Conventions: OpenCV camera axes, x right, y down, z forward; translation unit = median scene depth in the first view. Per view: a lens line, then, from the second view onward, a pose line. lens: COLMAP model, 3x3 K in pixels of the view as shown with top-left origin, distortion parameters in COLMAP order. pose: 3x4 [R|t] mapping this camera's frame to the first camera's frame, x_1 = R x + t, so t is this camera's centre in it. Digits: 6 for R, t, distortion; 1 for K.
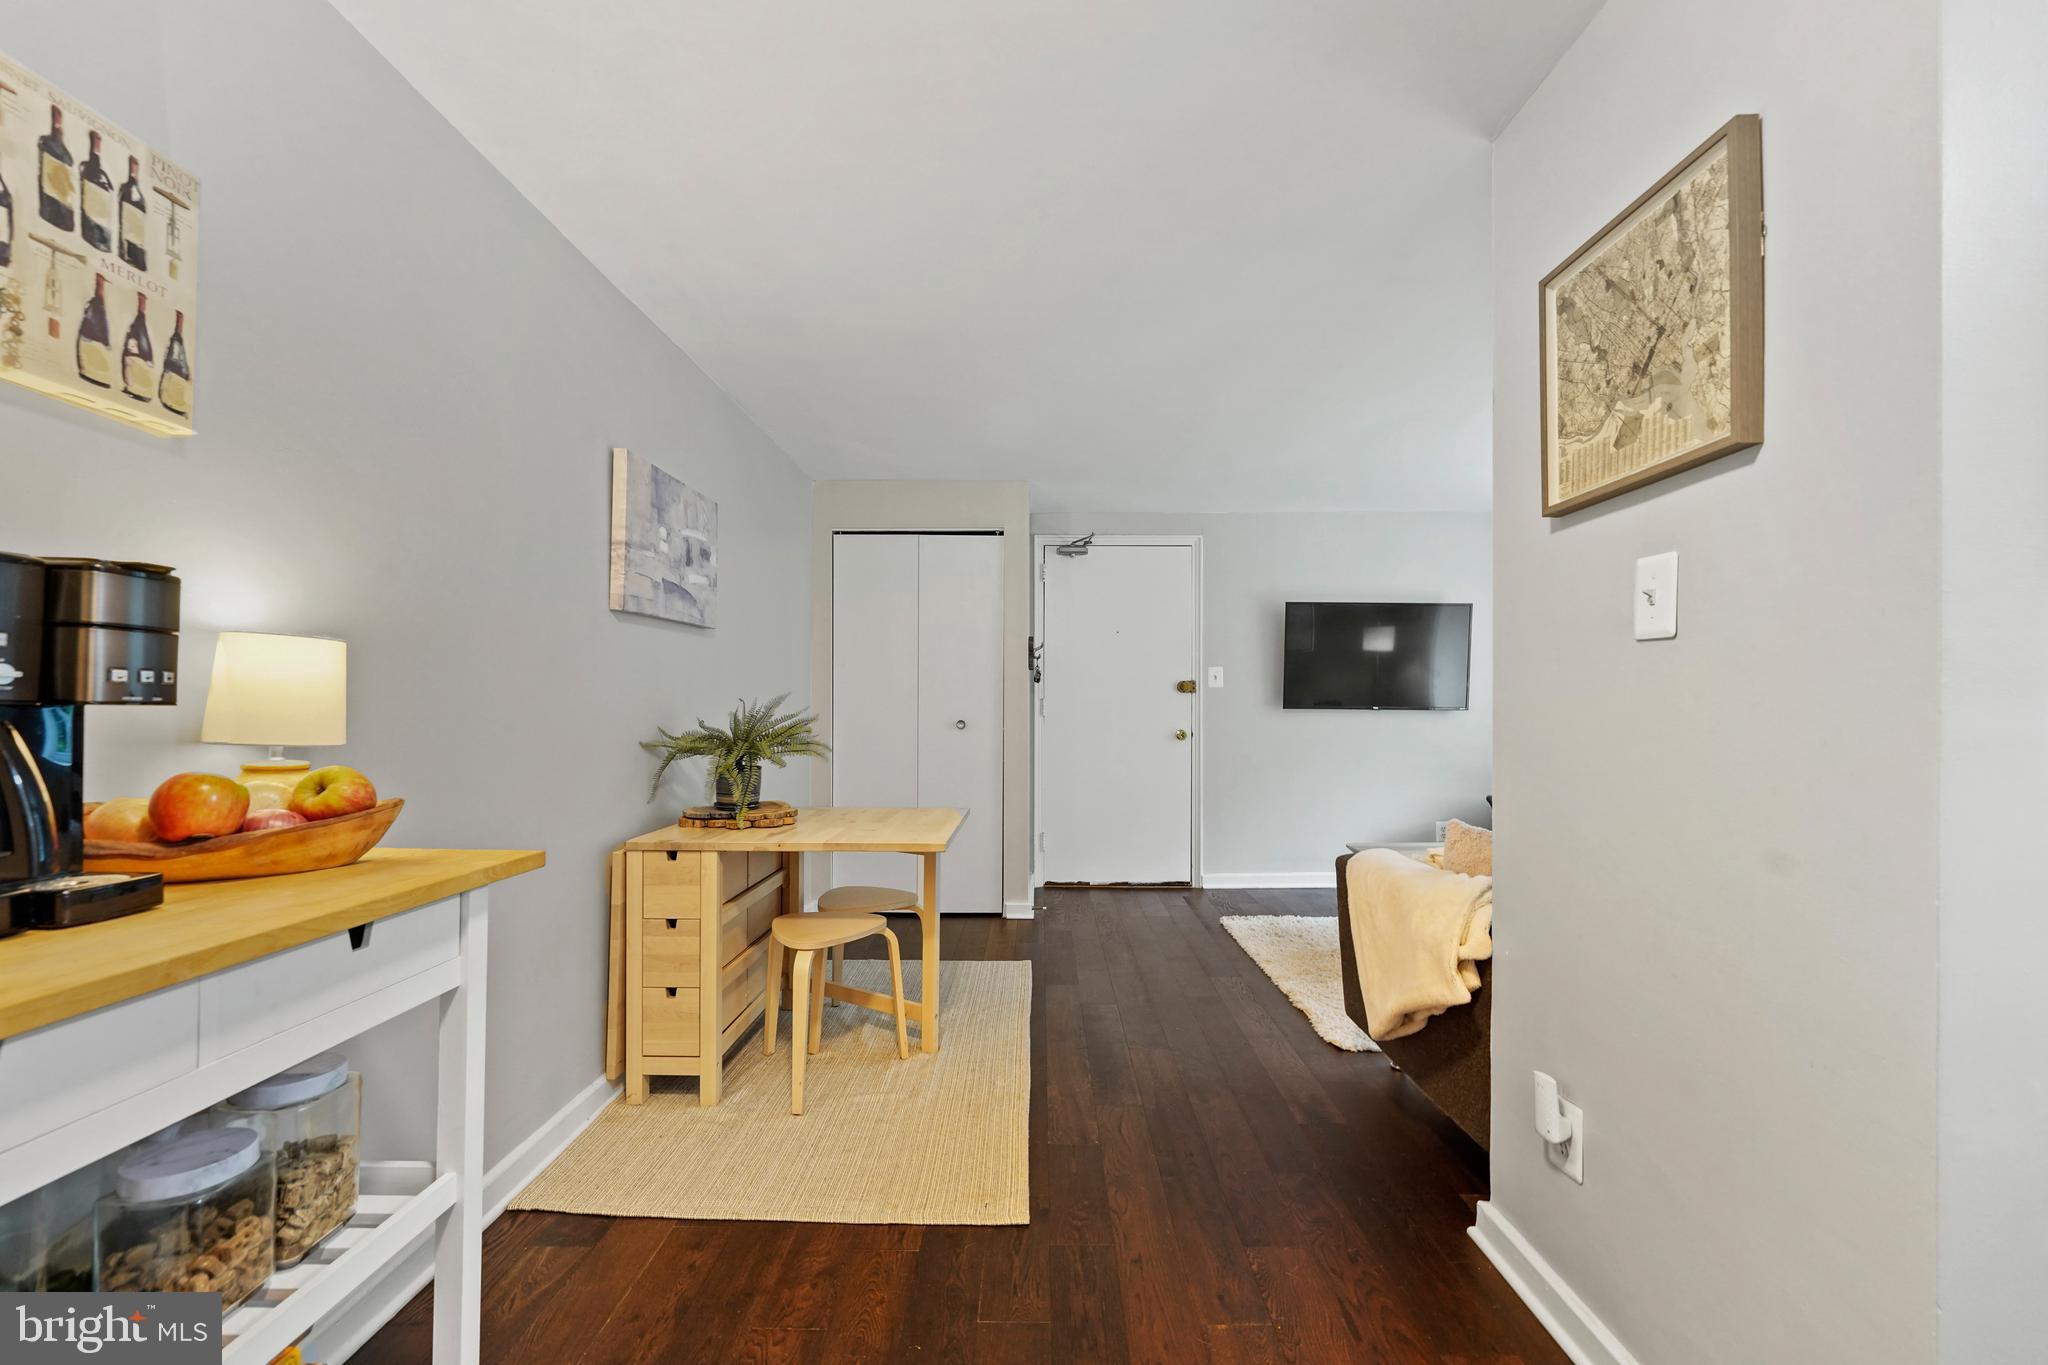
lens RADIAL K [[834.2, 0, 1029.2], [0, 834.2, 707.8], [0, 0, 1]] dist [-0.001950, -0.000367]
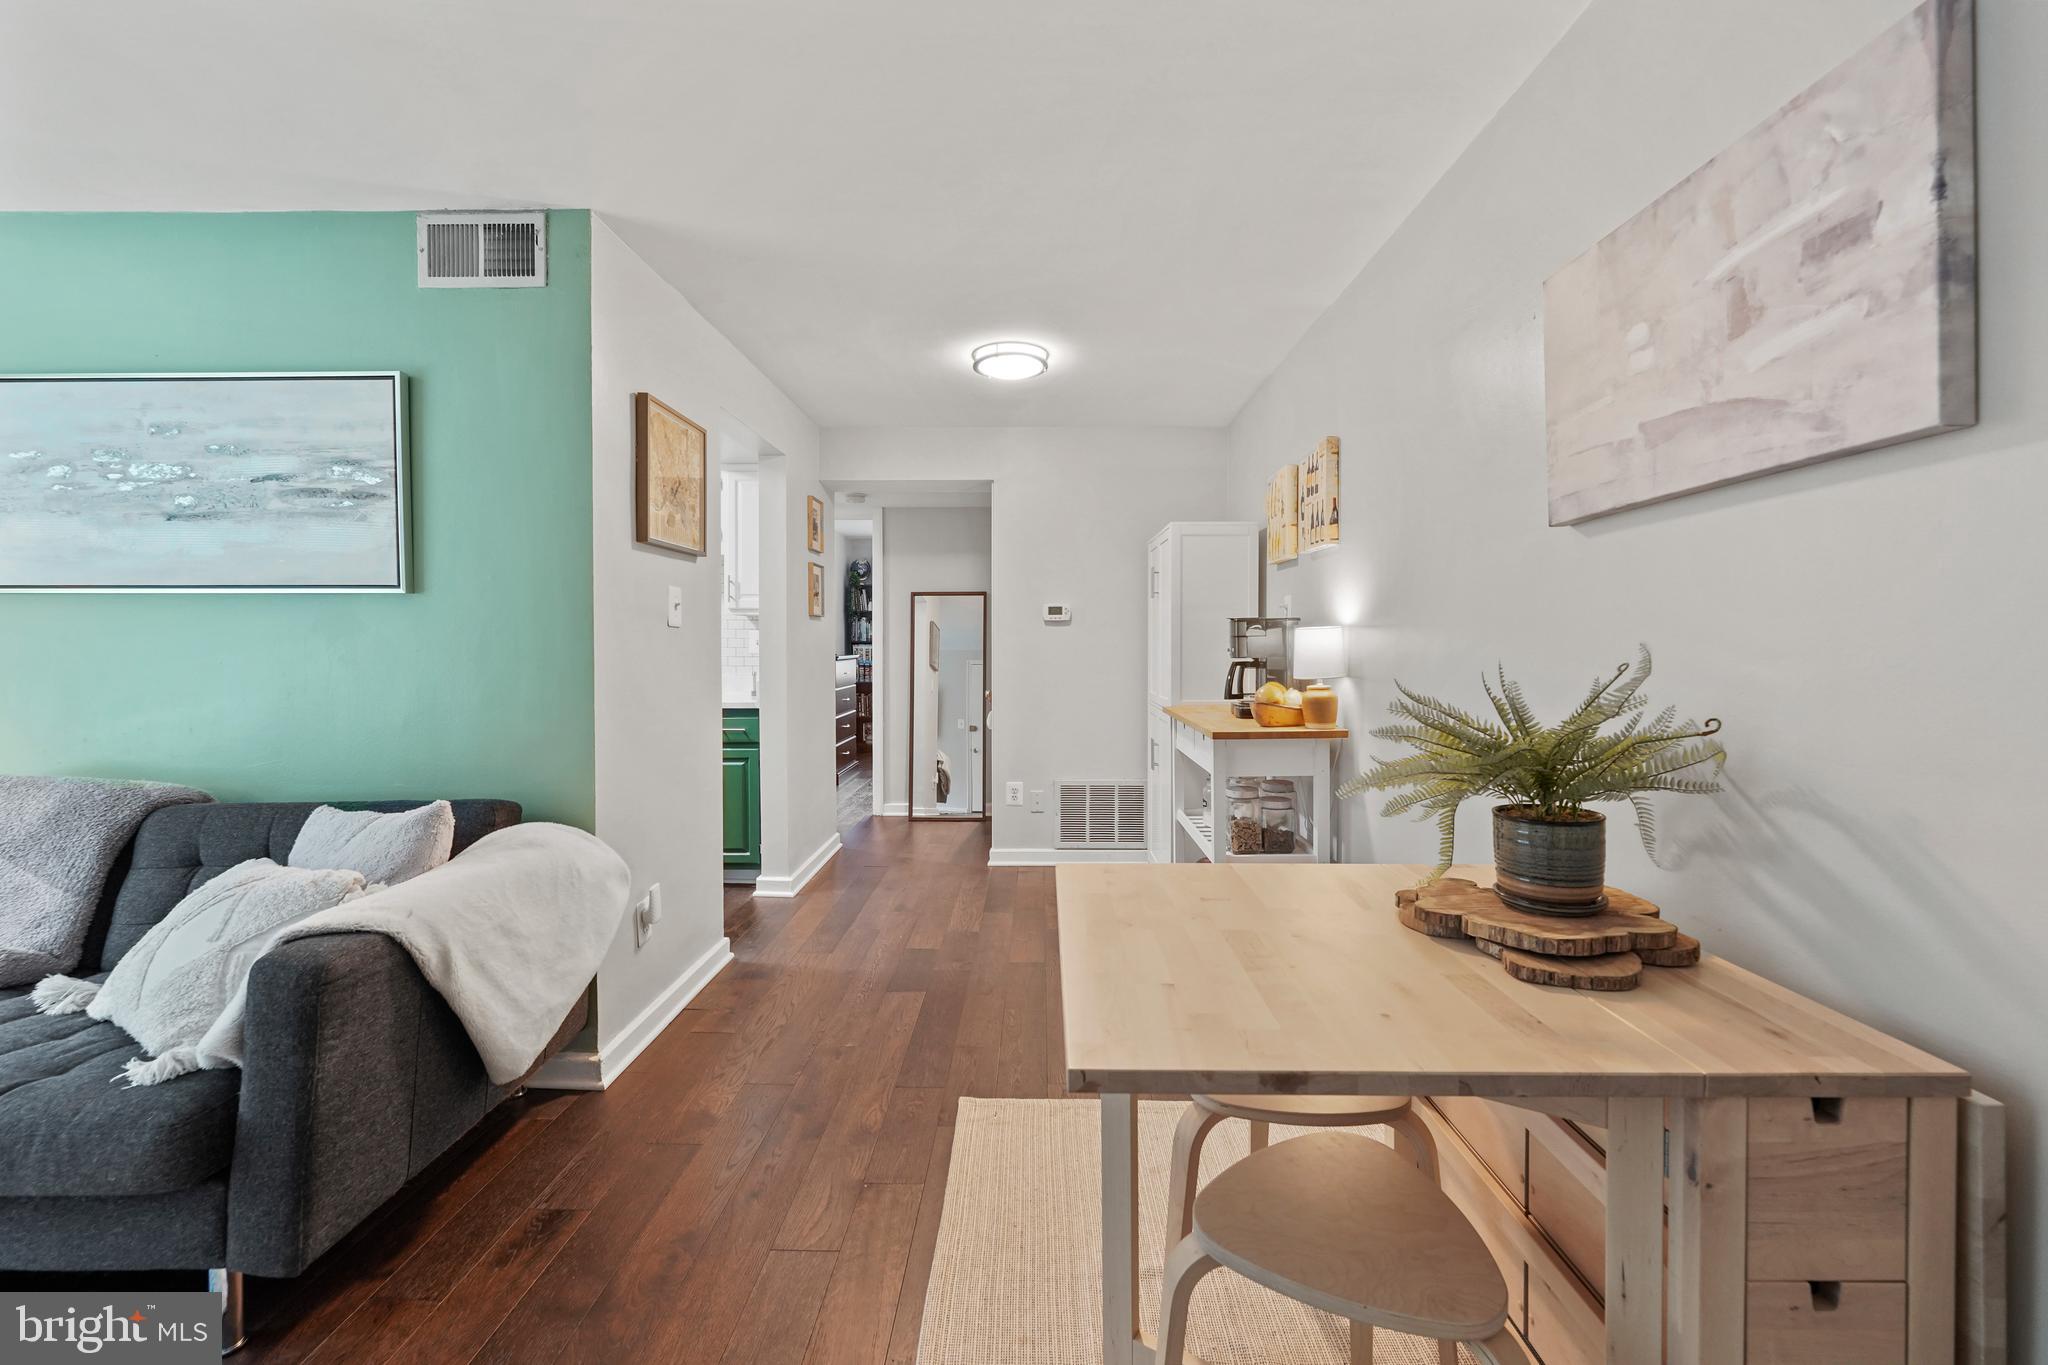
lens RADIAL K [[831.9, 0, 1028.6], [0, 831.9, 663.0], [0, 0, 1]] dist [-0.001047, 0.000164]
pose [[-0.999991, -0.002546, 0.003406, -0.077667], [-0.002466, 0.999723, 0.023394, -0.023436], [-0.003465, 0.023385, -0.999721, 1.696277]]
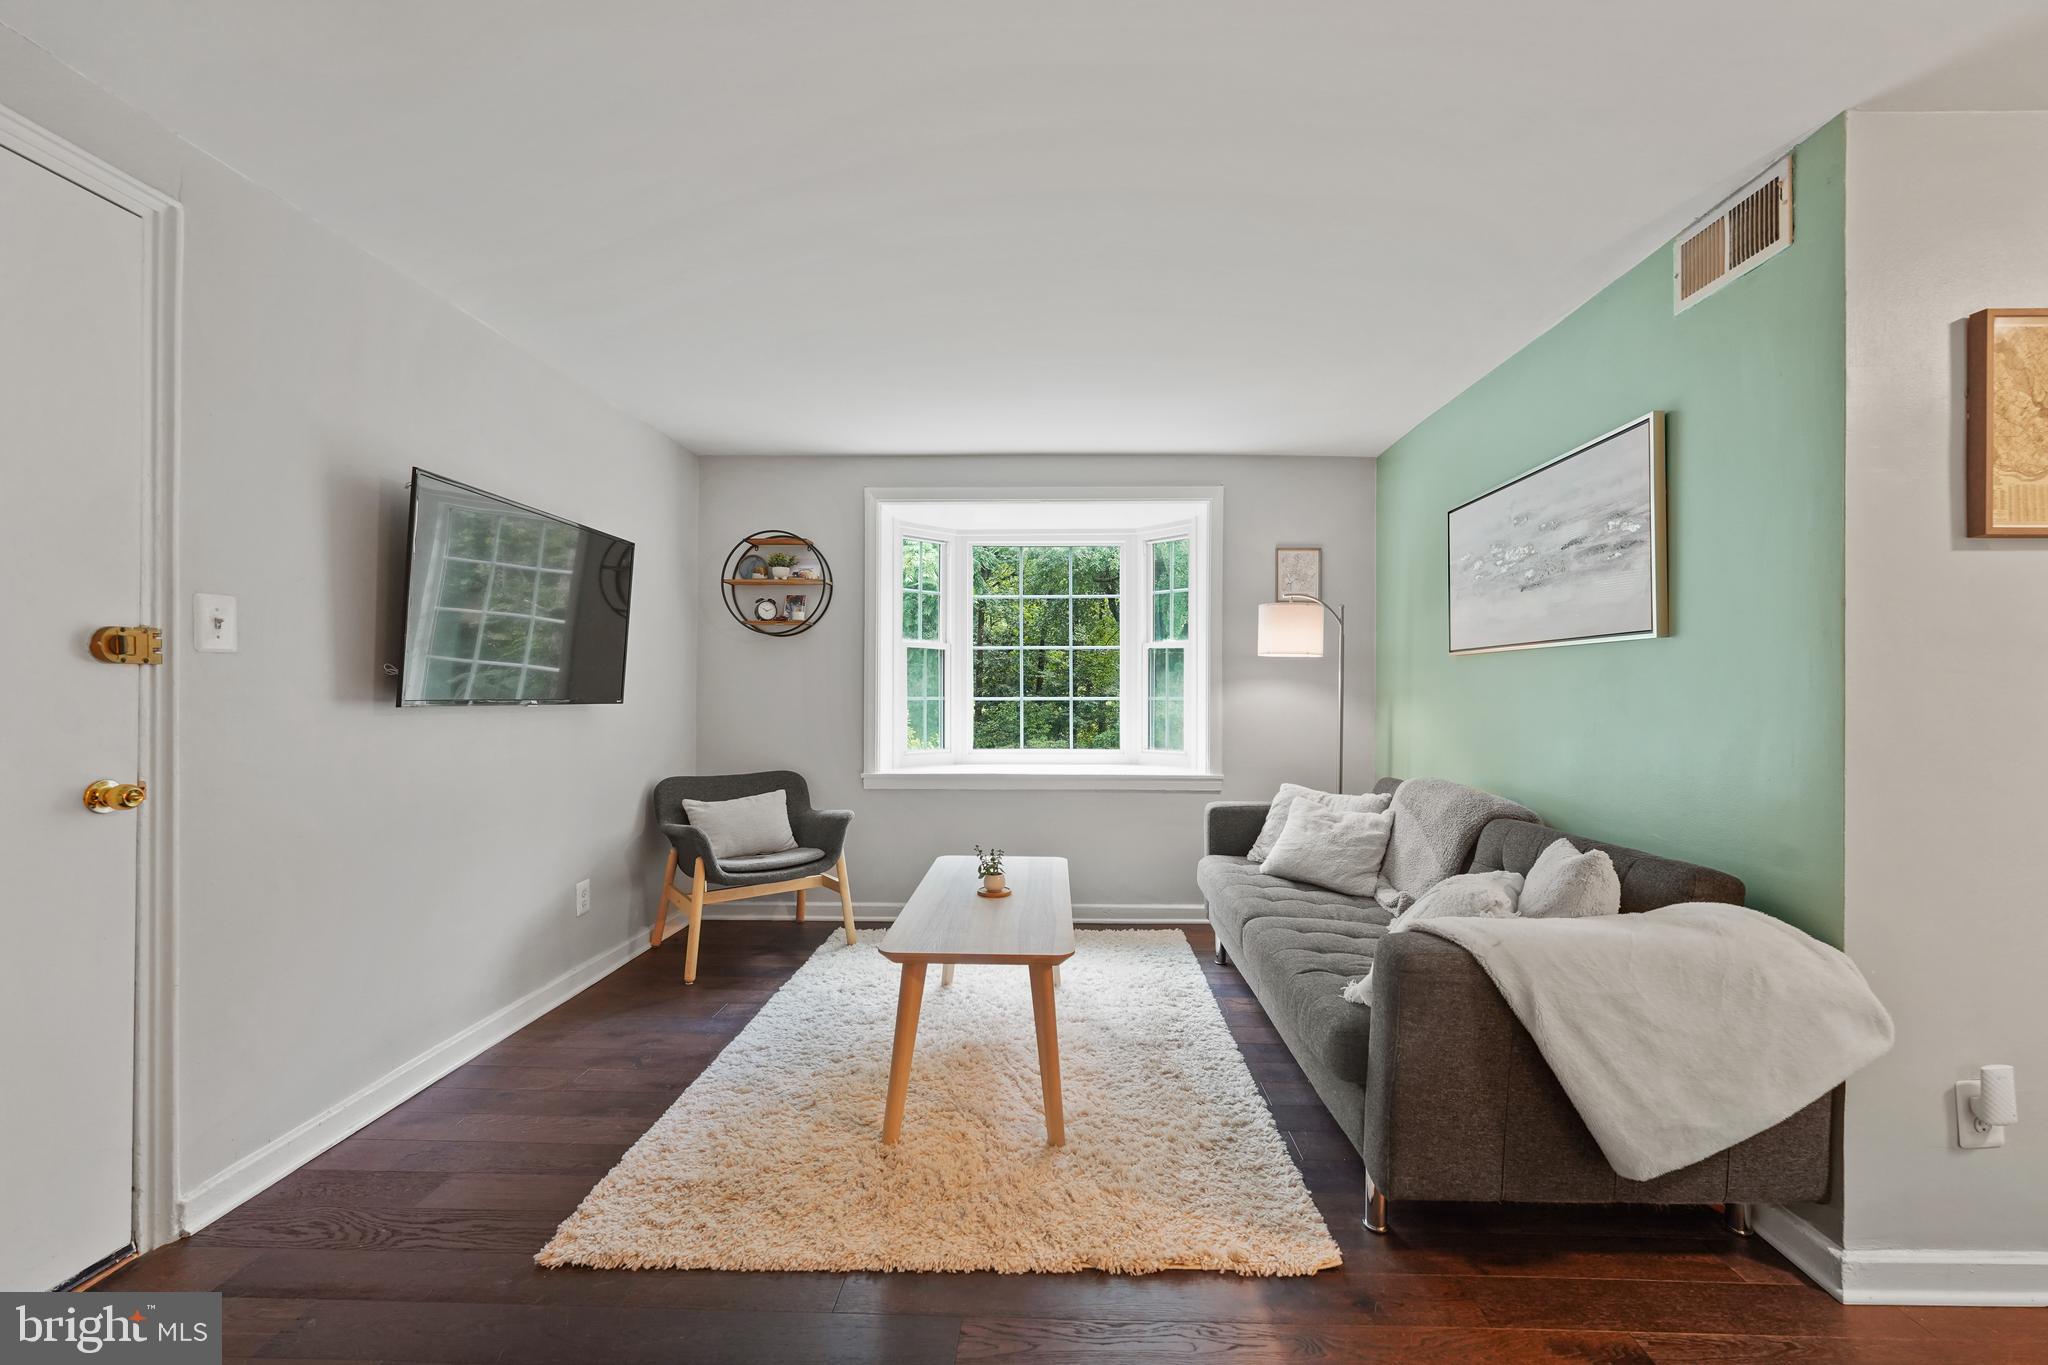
lens RADIAL K [[835.1, 0, 1043.1], [0, 835.1, 683.9], [0, 0, 1]] dist [-0.000318, 0.000291]
pose [[0.012385, 0.004755, 0.999912, -0.292188], [-0.002138, 0.999987, -0.004729, -0.021991], [-0.999921, -0.002079, 0.012395, 1.417464]]
